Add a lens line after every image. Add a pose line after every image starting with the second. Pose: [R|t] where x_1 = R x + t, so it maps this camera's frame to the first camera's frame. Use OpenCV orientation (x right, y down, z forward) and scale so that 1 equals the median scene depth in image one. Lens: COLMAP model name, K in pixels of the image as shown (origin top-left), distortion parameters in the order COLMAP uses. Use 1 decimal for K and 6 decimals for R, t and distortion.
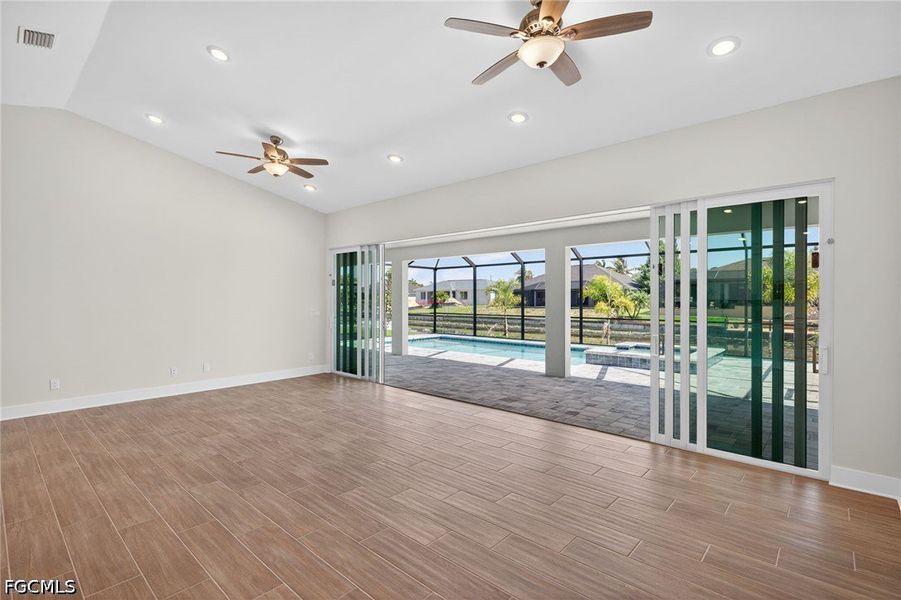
lens RADIAL K [[390.2, 0, 449.0], [0, 390.2, 298.1], [0, 0, 1]] dist [0.003412, 0.000316]
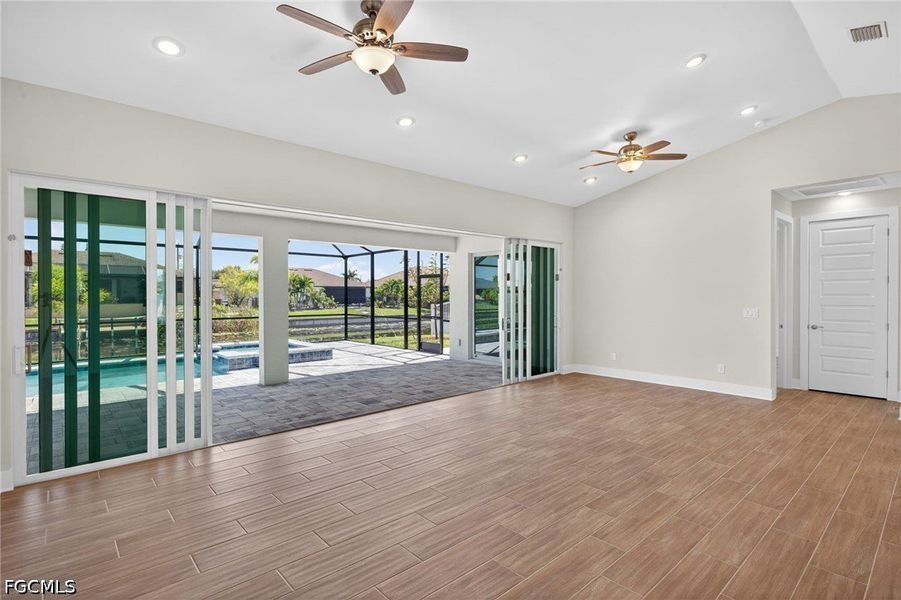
lens RADIAL K [[425.0, 0, 424.3], [0, 425.0, 301.4], [0, 0, 1]] dist [0.000924, 0.000478]
pose [[0.189525, -0.014949, 0.981762, -0.968309], [0.001876, 0.999888, 0.014863, -0.000468], [-0.981874, -0.000975, 0.189531, 0.778127]]
